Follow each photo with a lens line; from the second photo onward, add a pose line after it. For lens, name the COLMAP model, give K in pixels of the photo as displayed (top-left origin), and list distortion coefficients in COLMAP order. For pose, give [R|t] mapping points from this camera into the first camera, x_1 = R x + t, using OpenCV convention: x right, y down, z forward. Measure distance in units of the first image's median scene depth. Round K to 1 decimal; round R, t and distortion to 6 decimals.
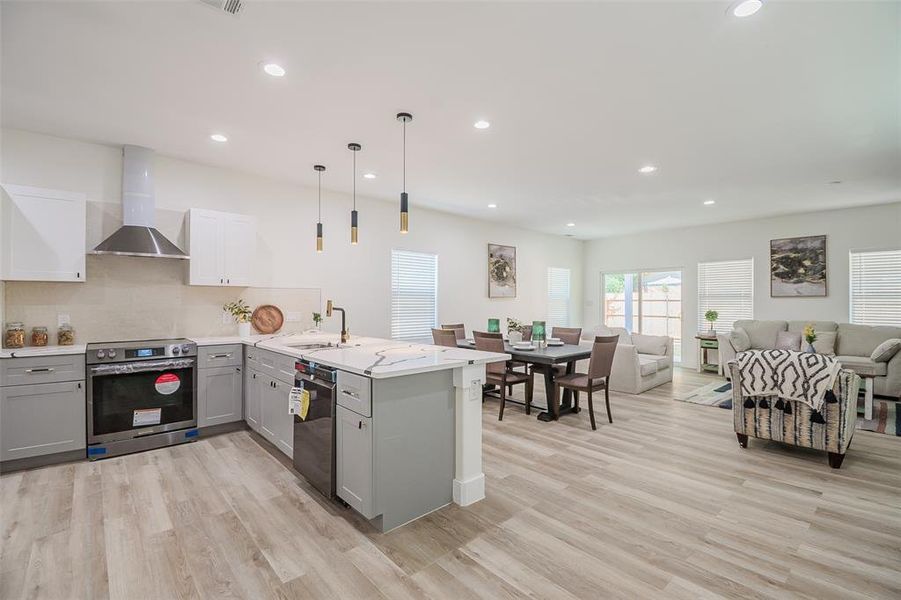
lens RADIAL K [[395.2, 0, 453.4], [0, 395.2, 300.7], [0, 0, 1]] dist [0.002006, -0.013851]
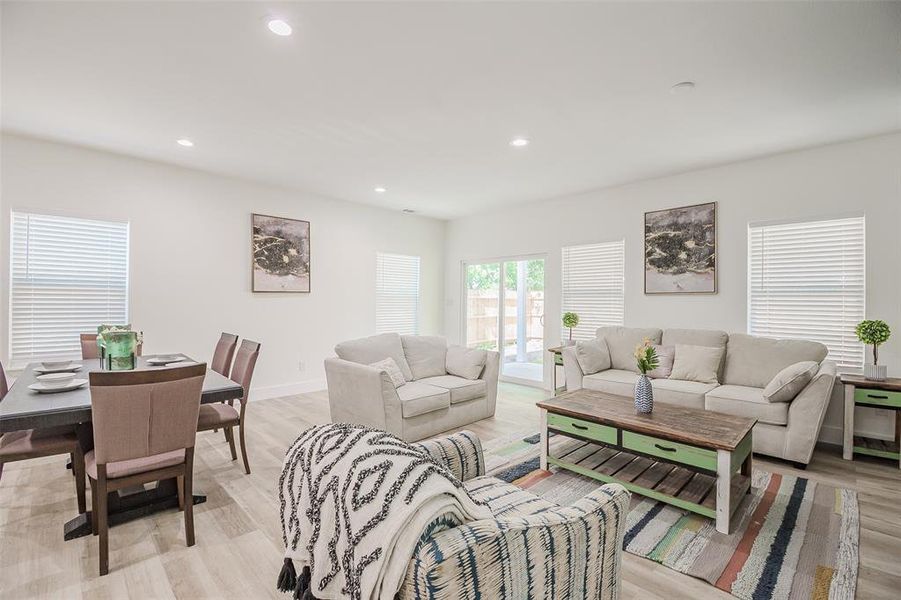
lens RADIAL K [[395.2, 0, 447.9], [0, 395.2, 299.5], [0, 0, 1]] dist [0.002006, -0.013851]
pose [[0.999004, 0.007985, 0.043901, 0.500070], [-0.007978, 0.999968, -0.000318, 0.003648], [-0.043902, -0.000033, 0.999036, 0.369498]]
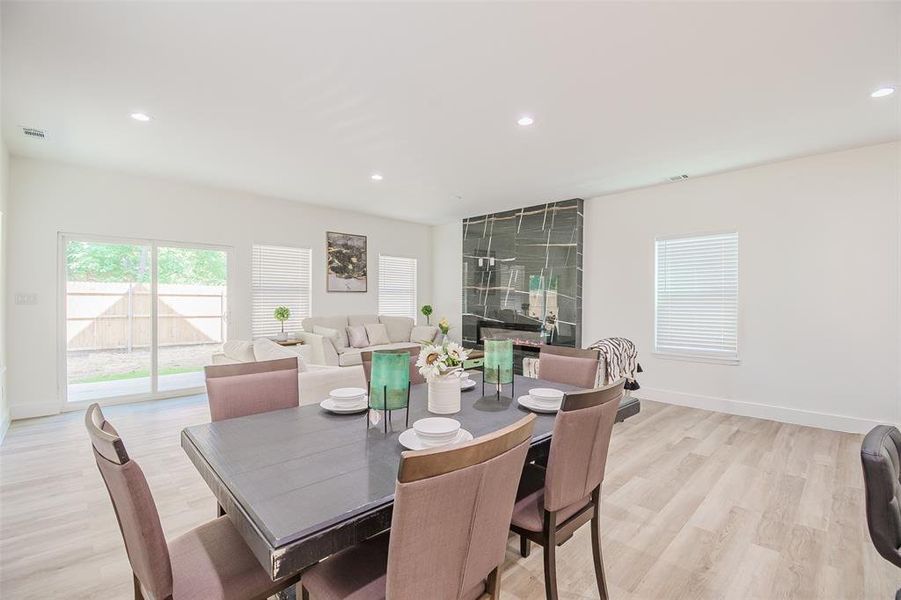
lens RADIAL K [[395.2, 0, 455.8], [0, 395.2, 302.2], [0, 0, 1]] dist [0.002006, -0.013851]
pose [[-0.053213, -0.014183, 0.998482, -0.191153], [-0.011143, 0.999845, 0.013608, -0.000468], [-0.998521, -0.010402, -0.053363, 0.866075]]
